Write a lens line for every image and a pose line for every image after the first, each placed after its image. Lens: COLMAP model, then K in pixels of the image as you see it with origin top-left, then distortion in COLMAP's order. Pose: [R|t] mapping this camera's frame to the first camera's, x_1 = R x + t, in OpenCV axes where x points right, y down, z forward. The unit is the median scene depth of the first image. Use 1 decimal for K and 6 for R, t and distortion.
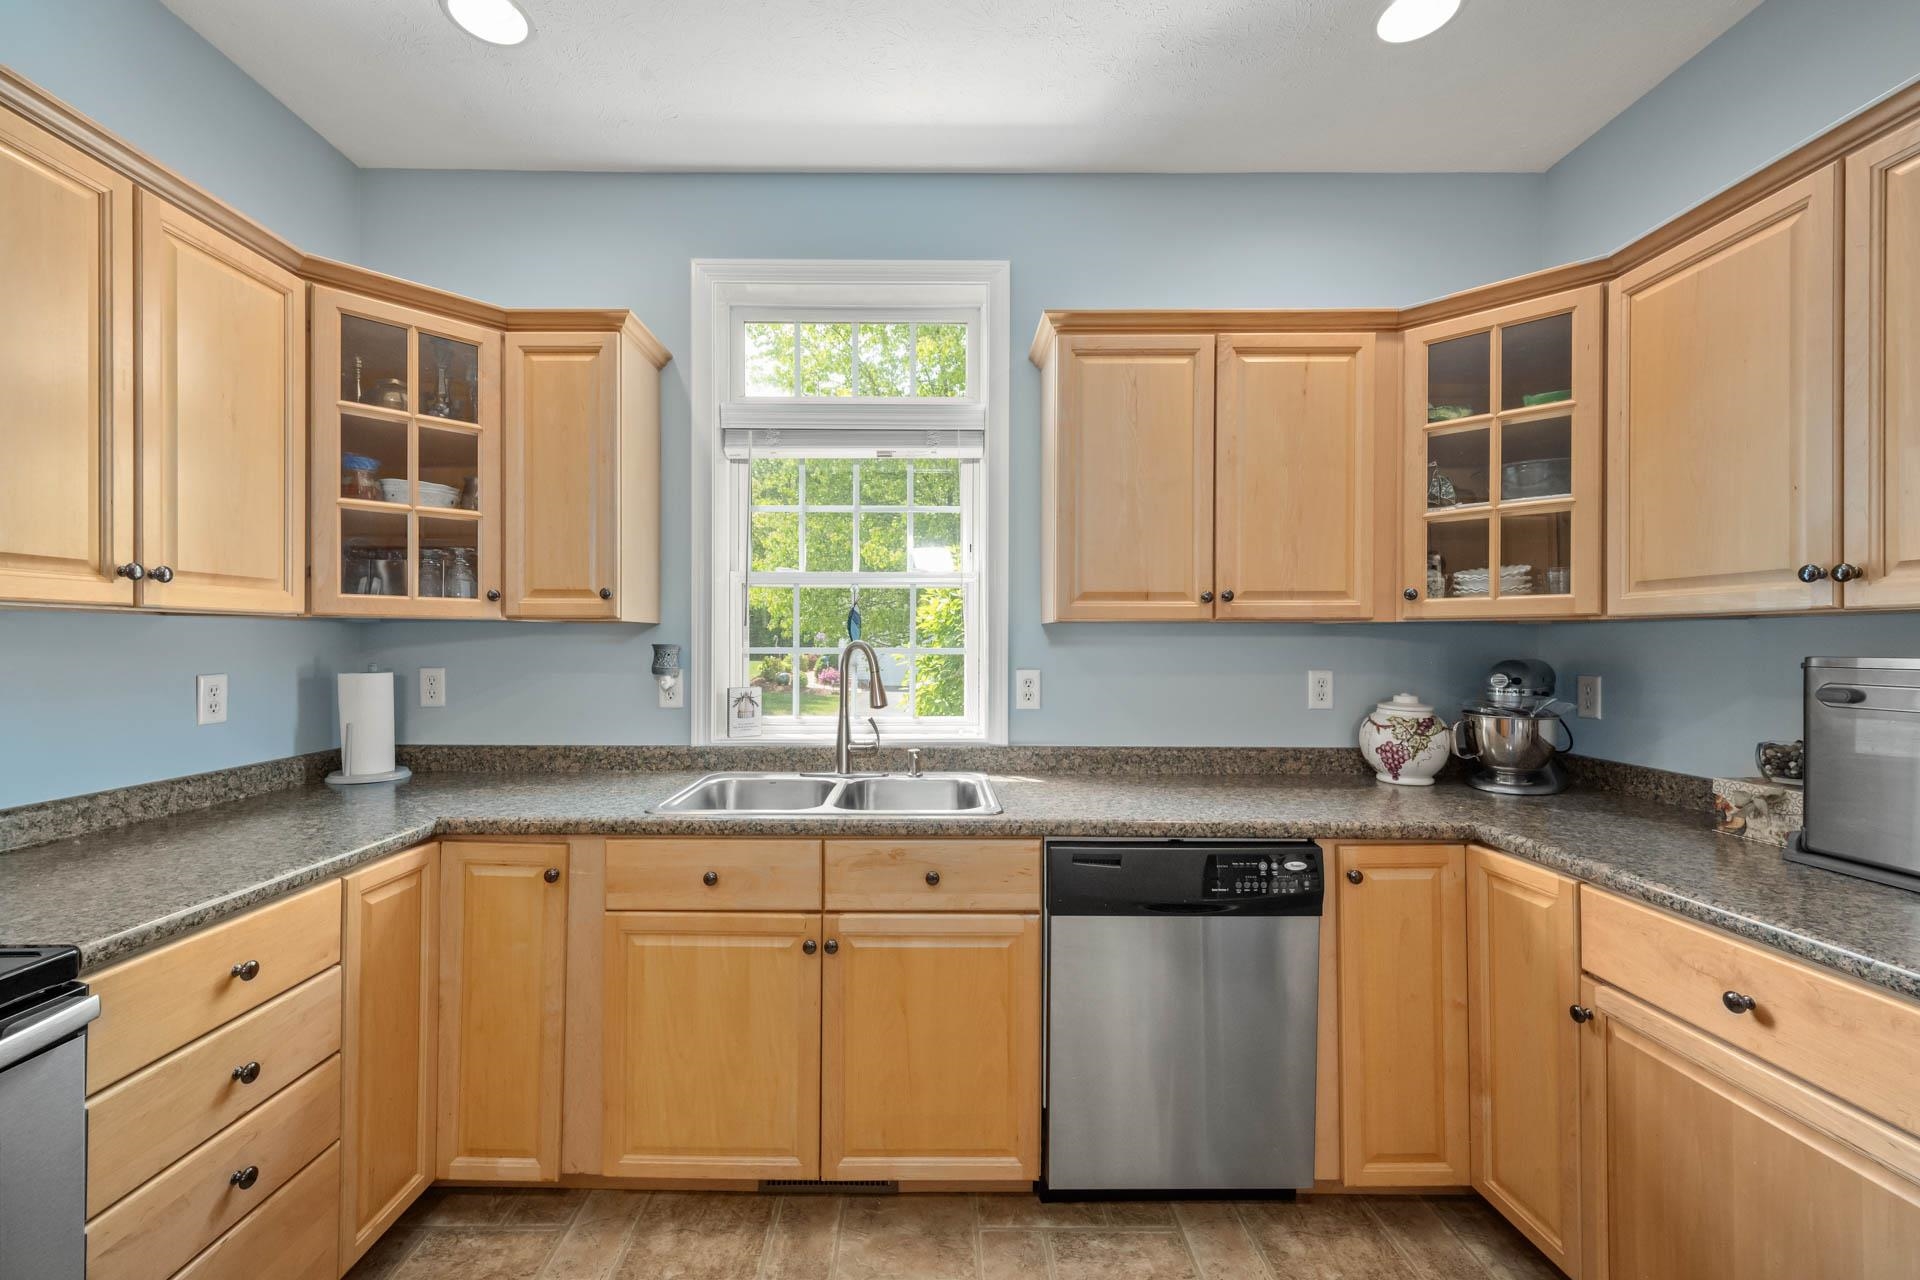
lens RADIAL K [[789.6, 0, 932.5], [0, 789.6, 644.6], [0, 0, 1]] dist [-0.000505, 0.001203]
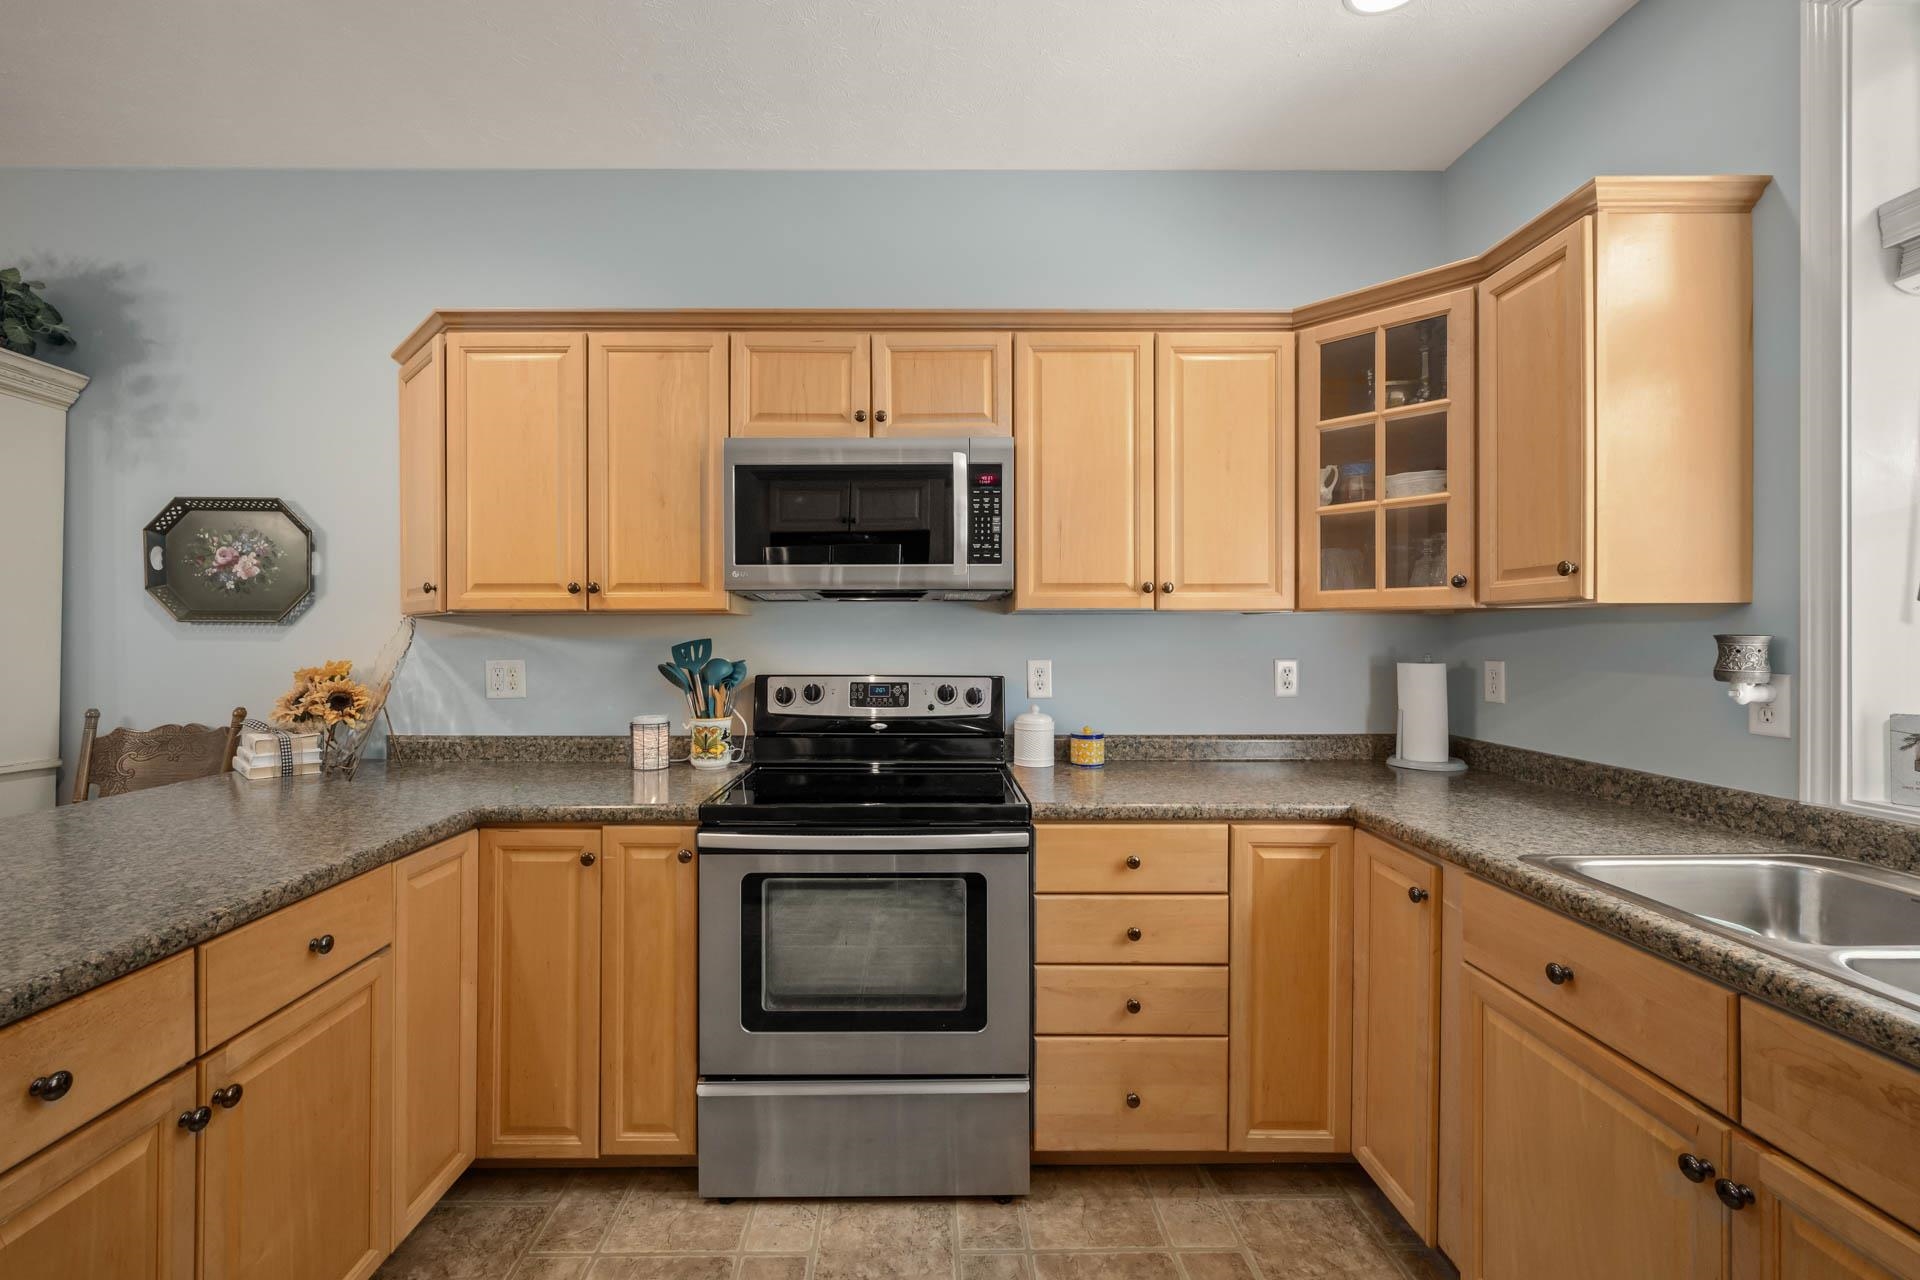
lens RADIAL K [[789.6, 0, 925.8], [0, 789.6, 637.4], [0, 0, 1]] dist [-0.000505, 0.001203]
pose [[0.004008, 0.000491, -0.999992, 0.395577], [-0.001182, 0.999999, 0.000486, 0.002770], [0.999991, 0.001180, 0.004009, 0.431591]]
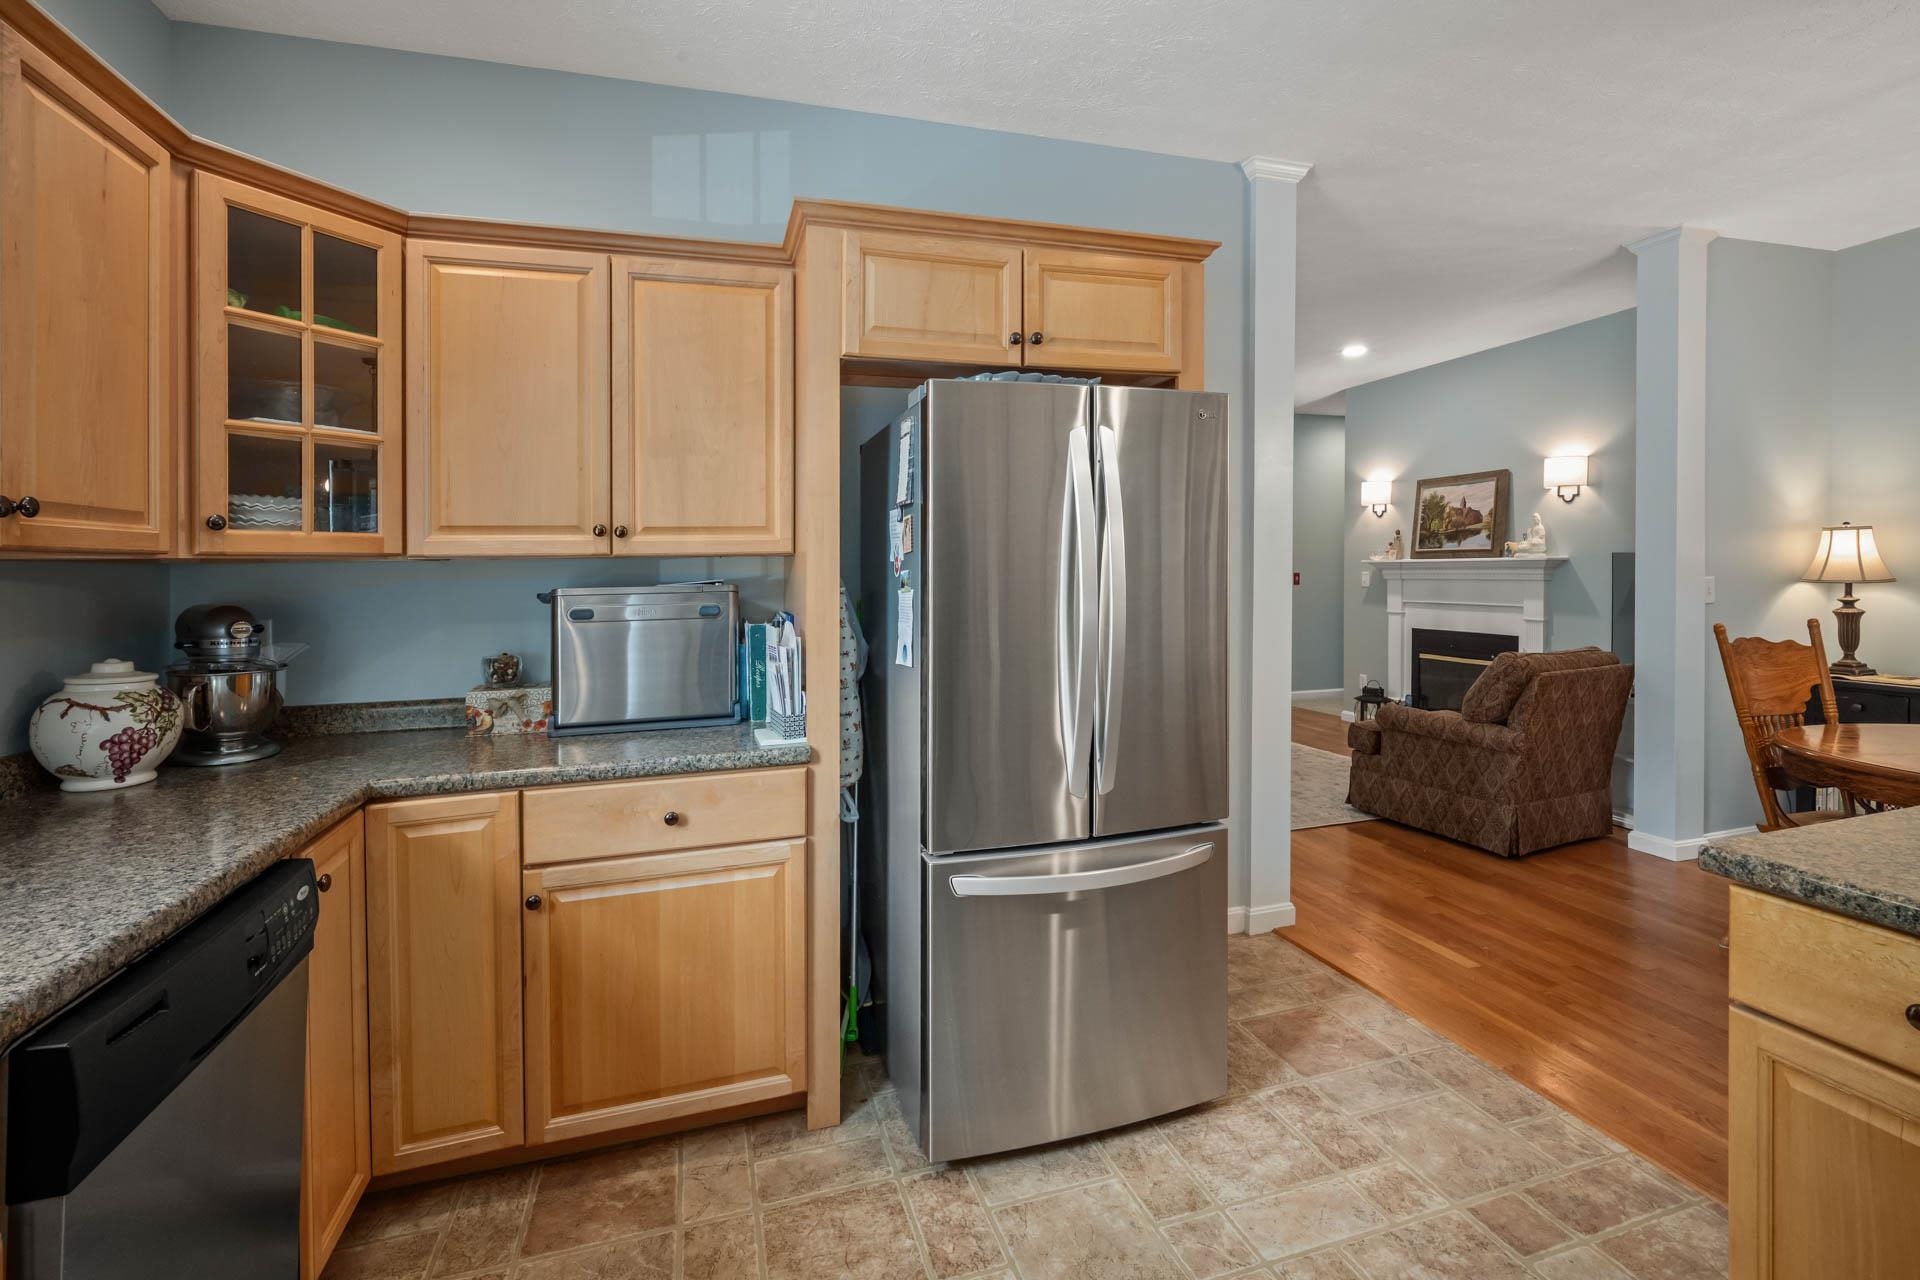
lens RADIAL K [[880.0, 0, 968.4], [0, 880.0, 582.2], [0, 0, 1]] dist [-0.003038, 0.000074]
pose [[-0.295453, -0.015057, 0.955239, -0.469940], [0.019663, 0.999568, 0.021837, -0.011620], [-0.955155, 0.025234, -0.295029, 0.614775]]
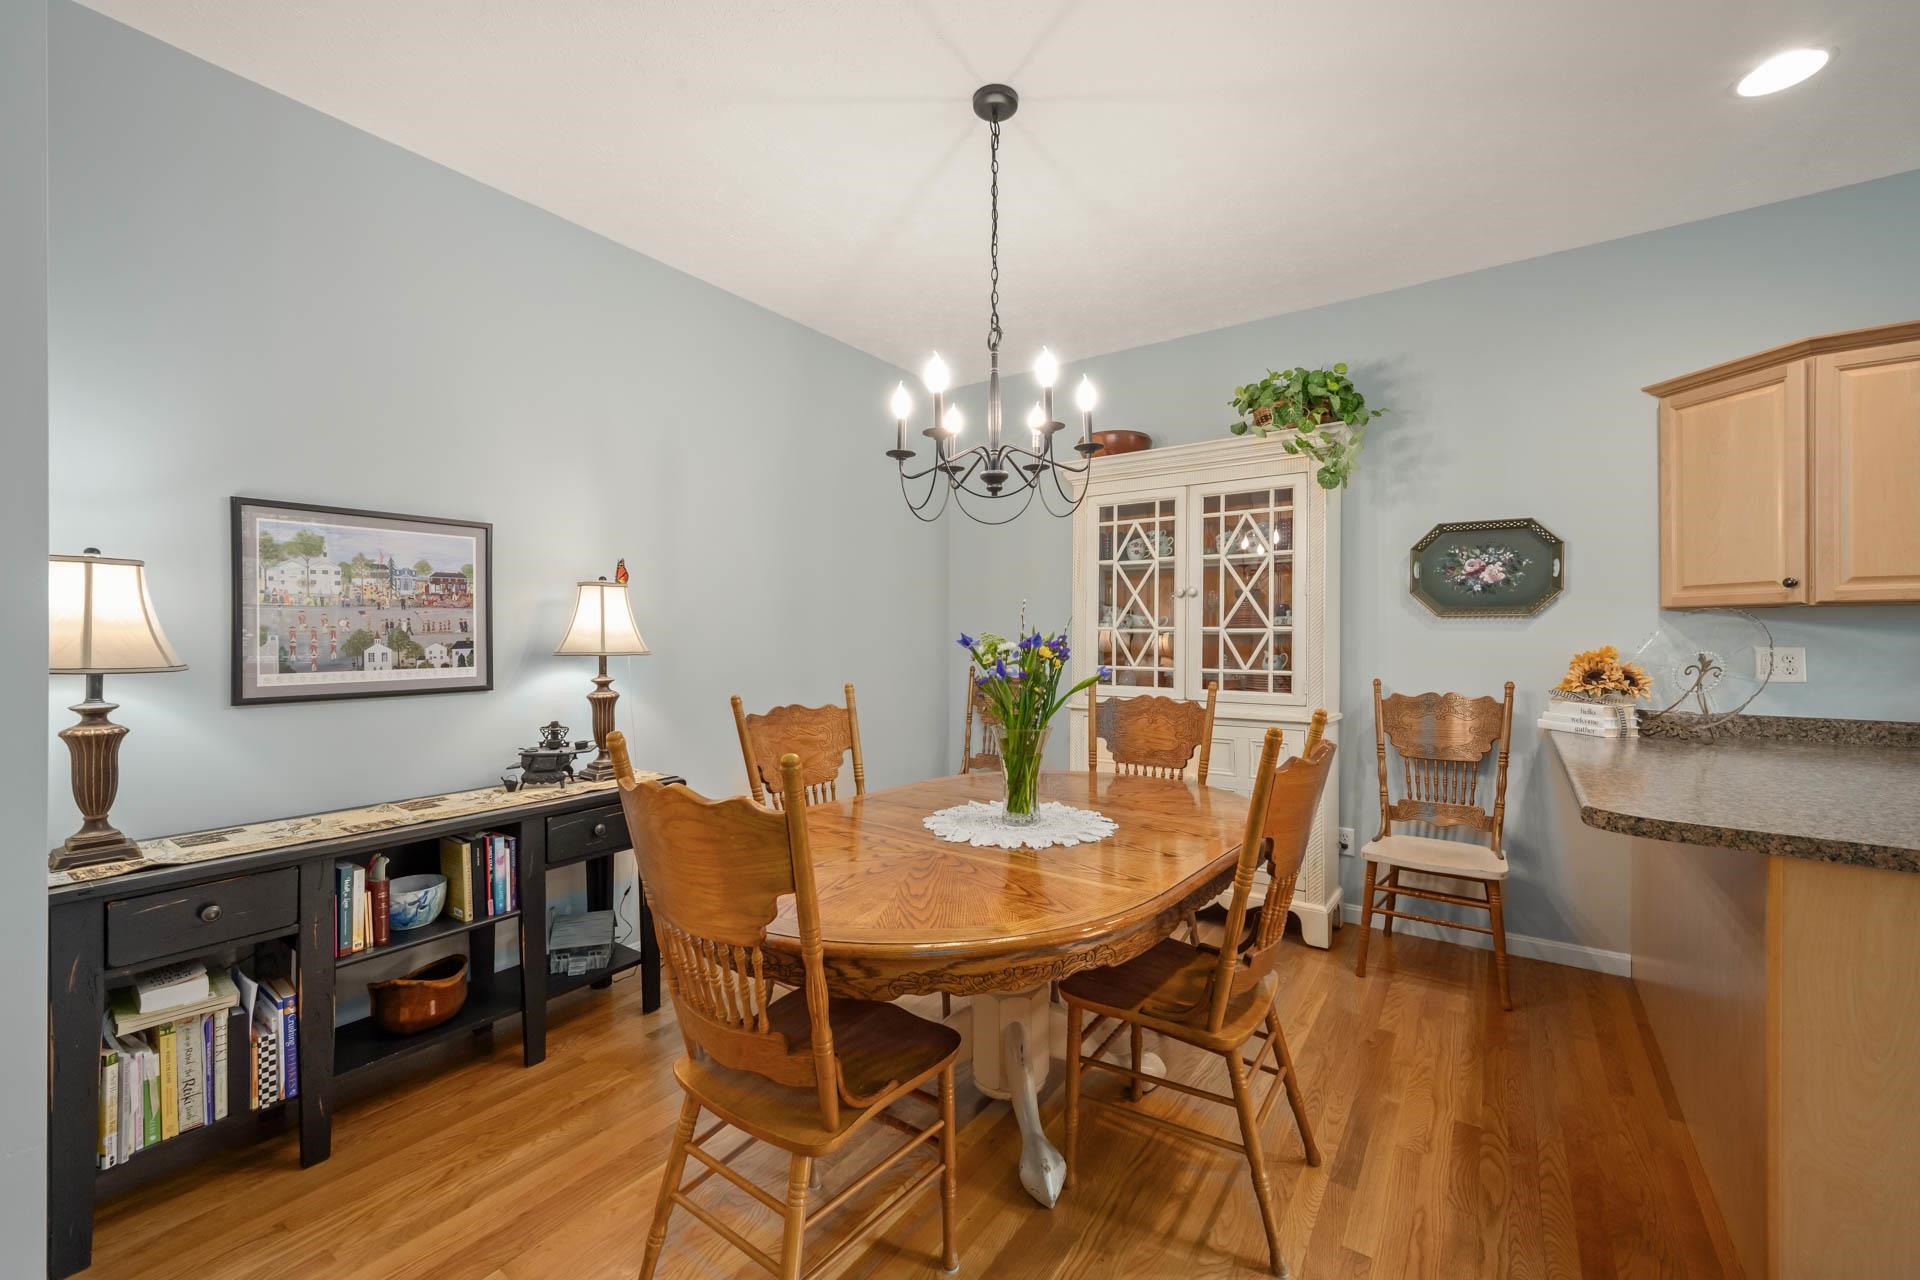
lens RADIAL K [[789.6, 0, 945.1], [0, 789.6, 635.2], [0, 0, 1]] dist [-0.000505, 0.001203]
pose [[-0.574743, -0.006107, -0.818311, 1.167956], [-0.004636, 0.999980, -0.004206, 0.033629], [0.818321, 0.001376, -0.574760, -0.725736]]
